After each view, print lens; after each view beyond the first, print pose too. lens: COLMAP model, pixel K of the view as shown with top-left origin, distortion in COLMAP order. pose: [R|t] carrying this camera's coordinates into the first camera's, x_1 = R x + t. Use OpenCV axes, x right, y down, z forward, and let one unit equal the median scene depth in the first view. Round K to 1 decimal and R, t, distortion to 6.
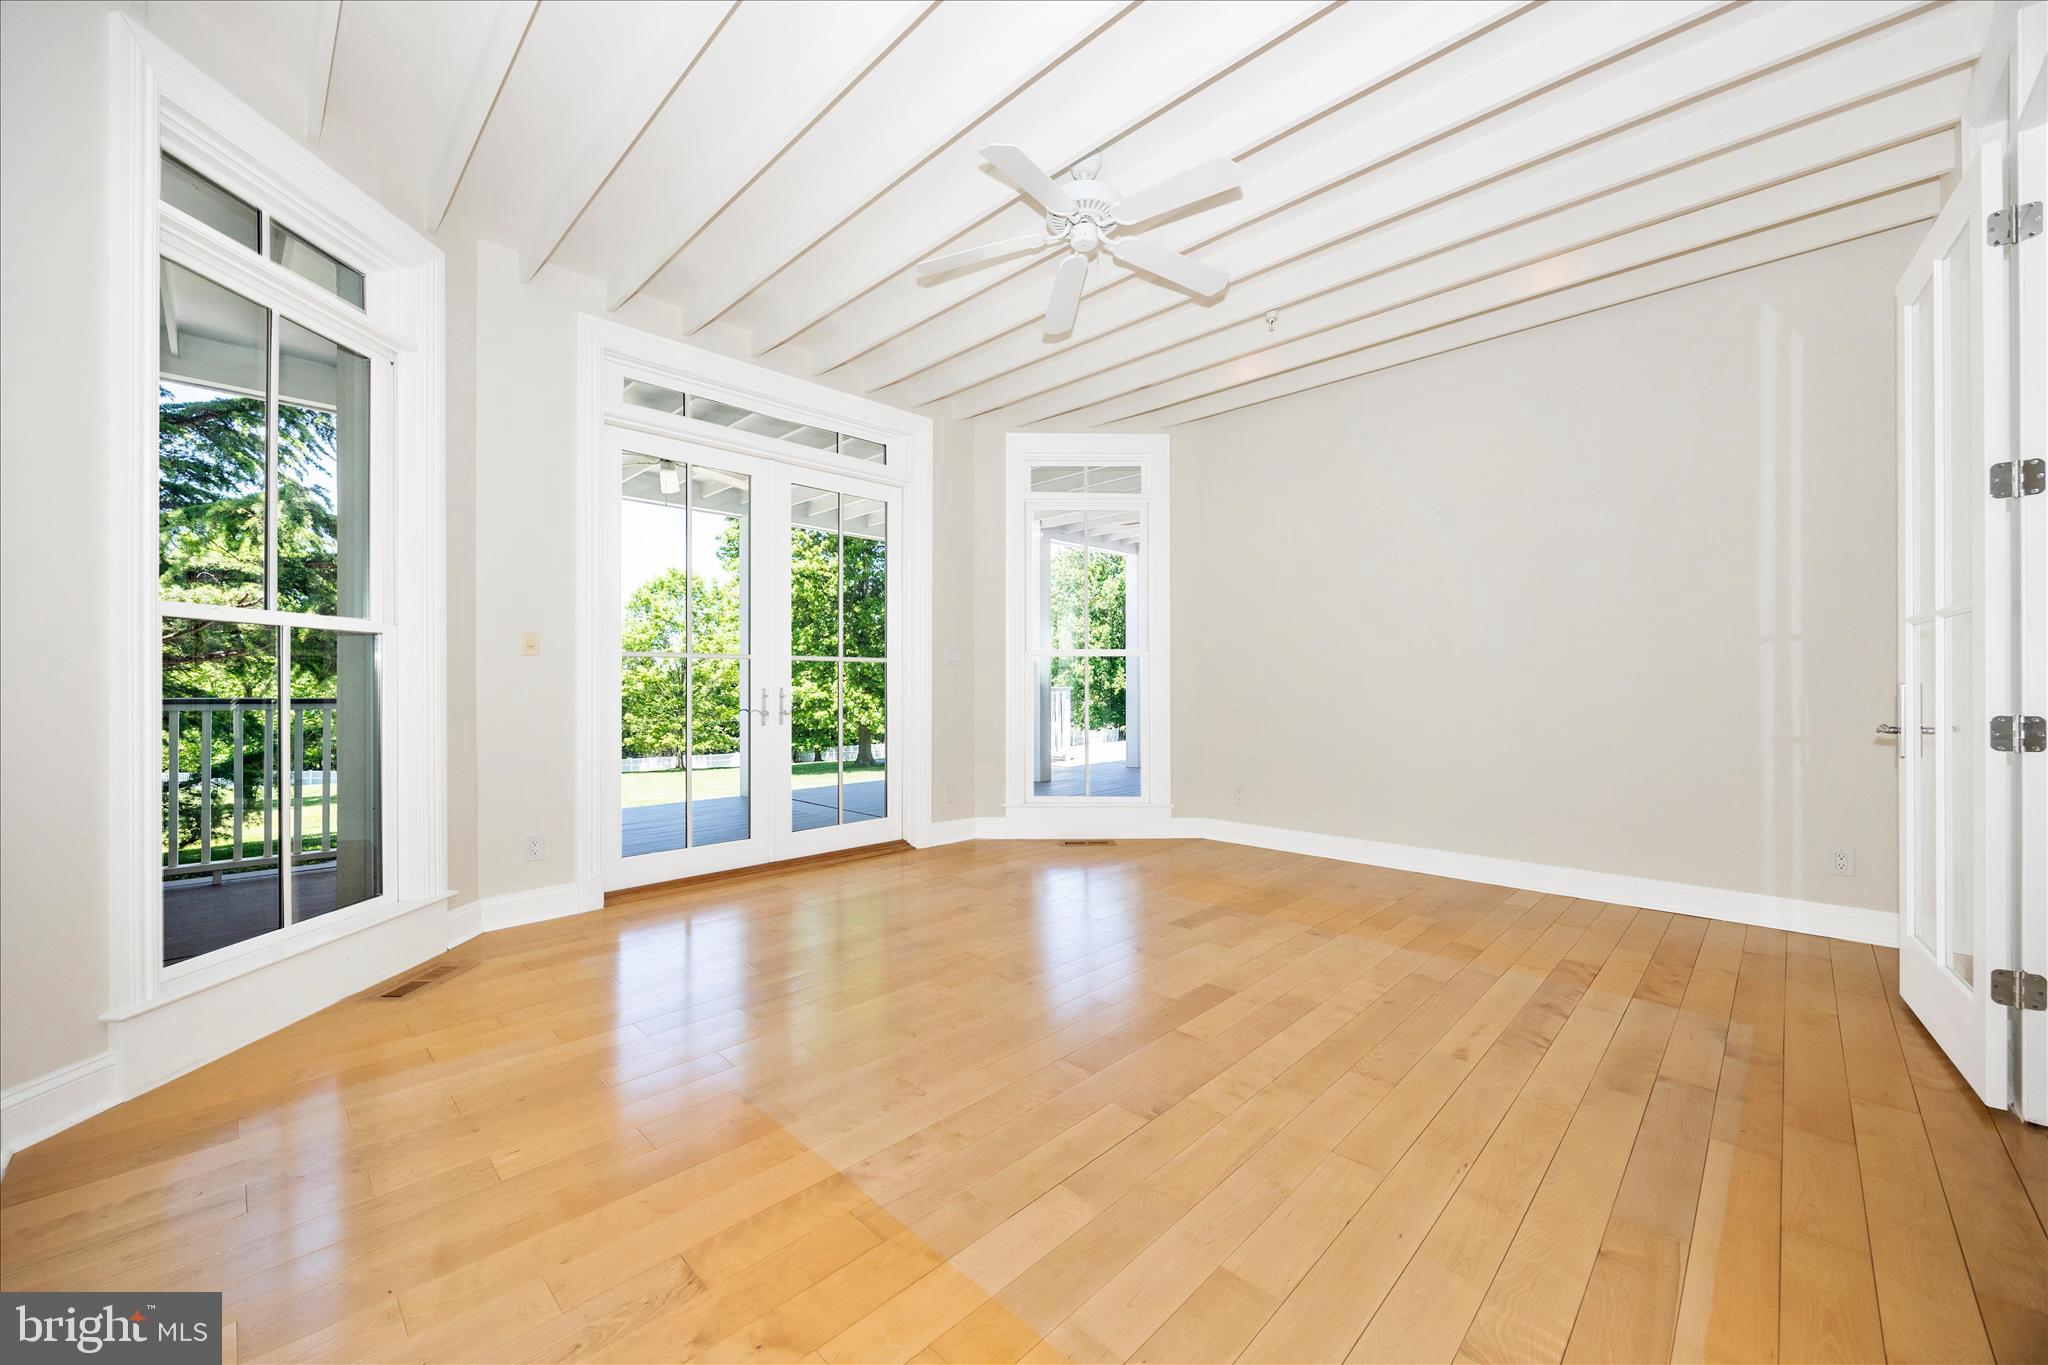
lens RADIAL K [[778.0, 0, 1037.1], [0, 778.0, 680.9], [0, 0, 1]] dist [0.000900, -0.000414]
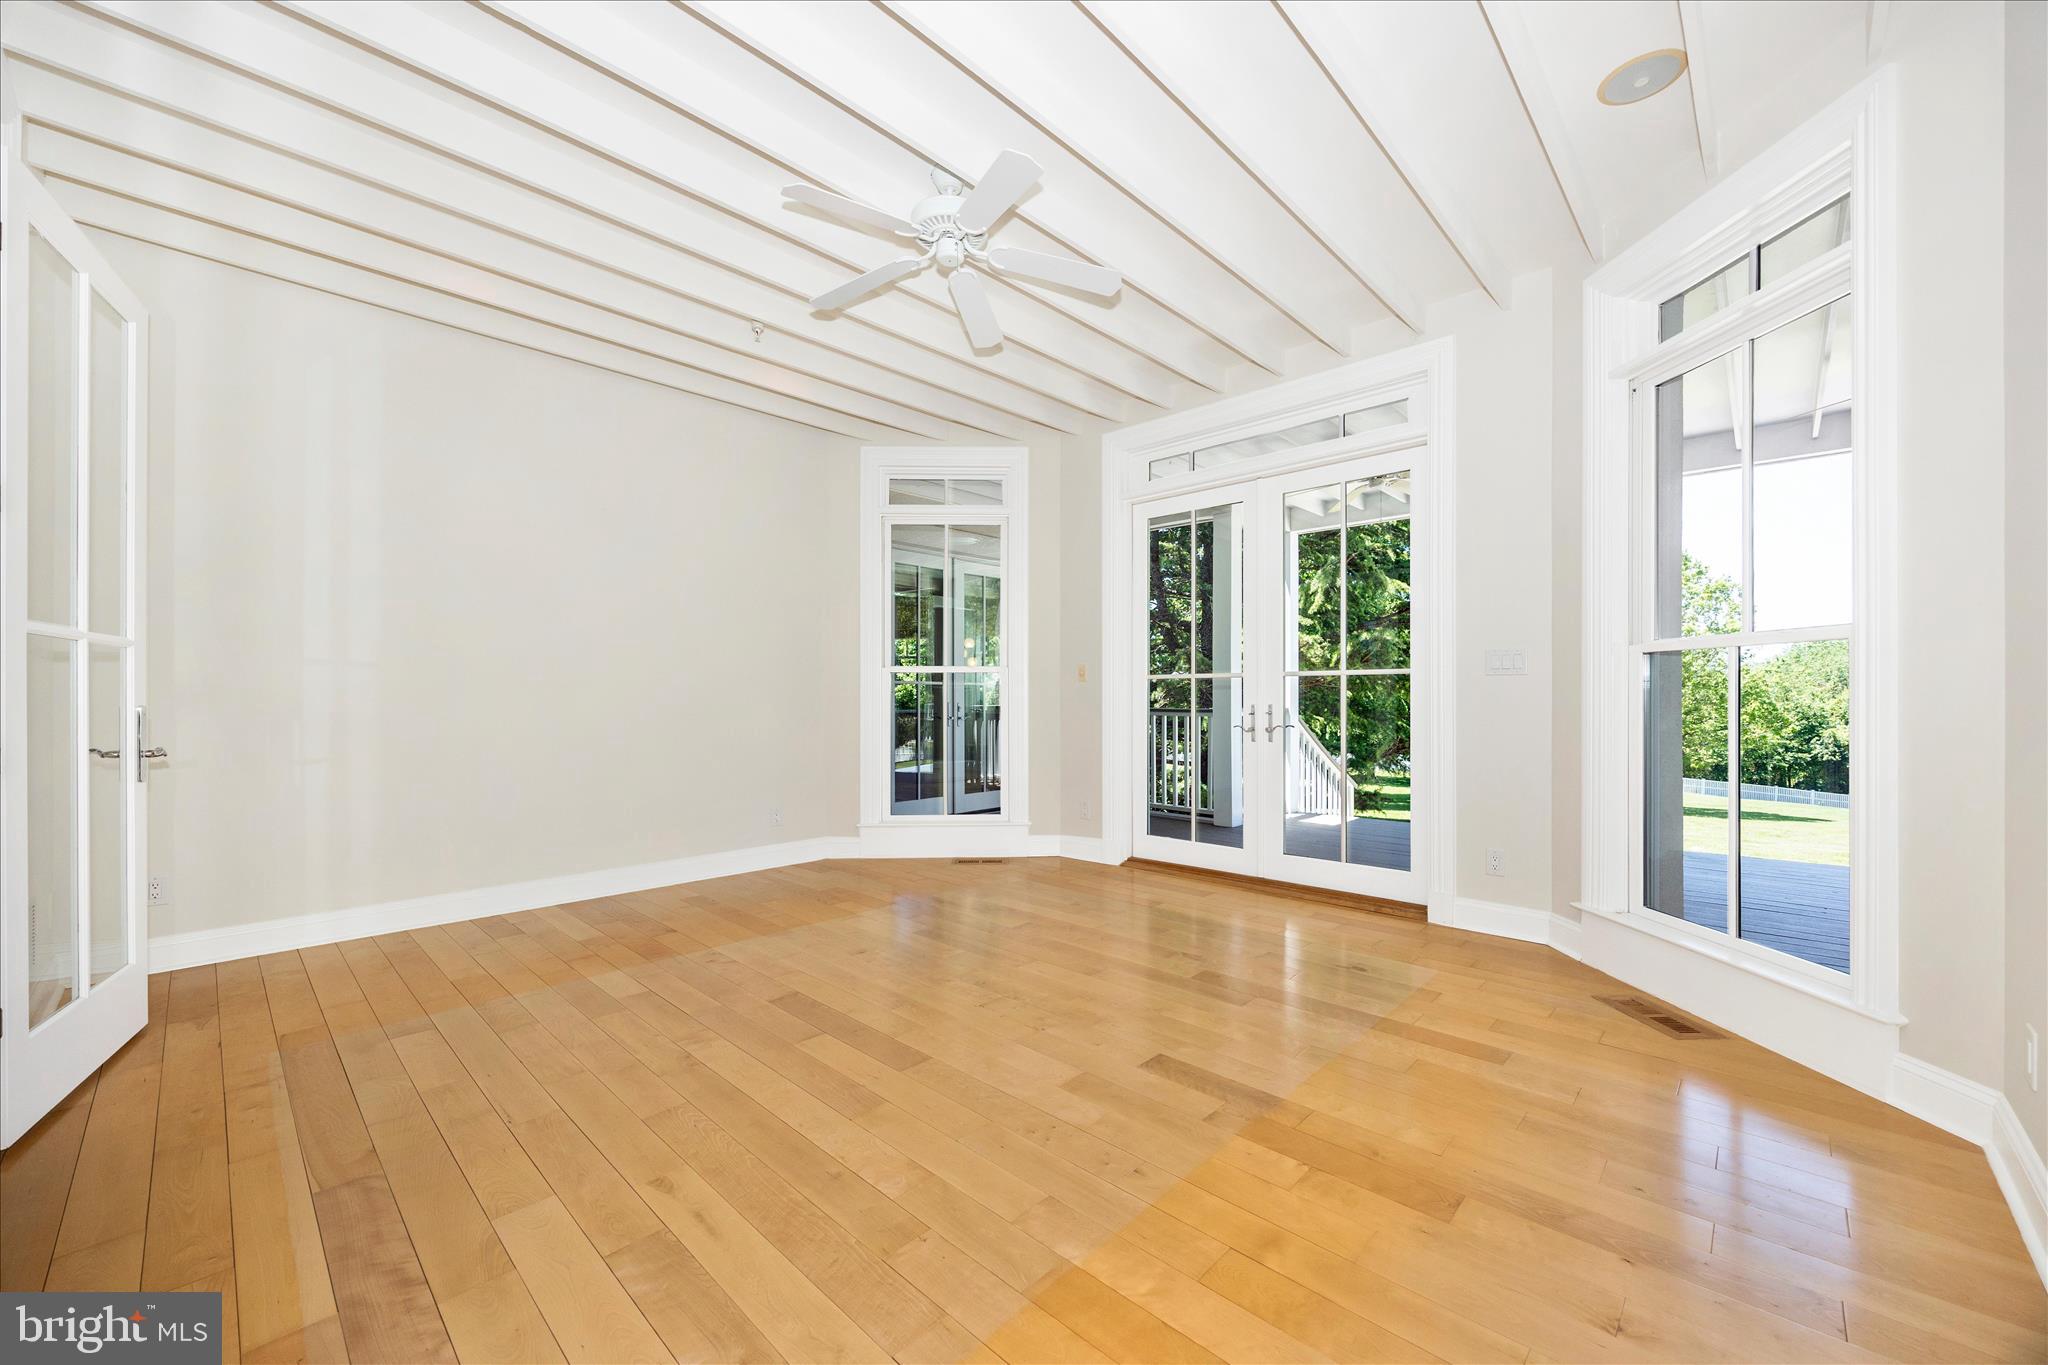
lens RADIAL K [[787.7, 0, 1022.5], [0, 787.7, 693.4], [0, 0, 1]] dist [-0.000551, -0.000195]
pose [[0.006881, -0.004845, -0.999965, 0.807716], [0.005707, 0.999972, -0.004806, -0.002187], [0.999960, -0.005674, 0.006908, 0.821152]]
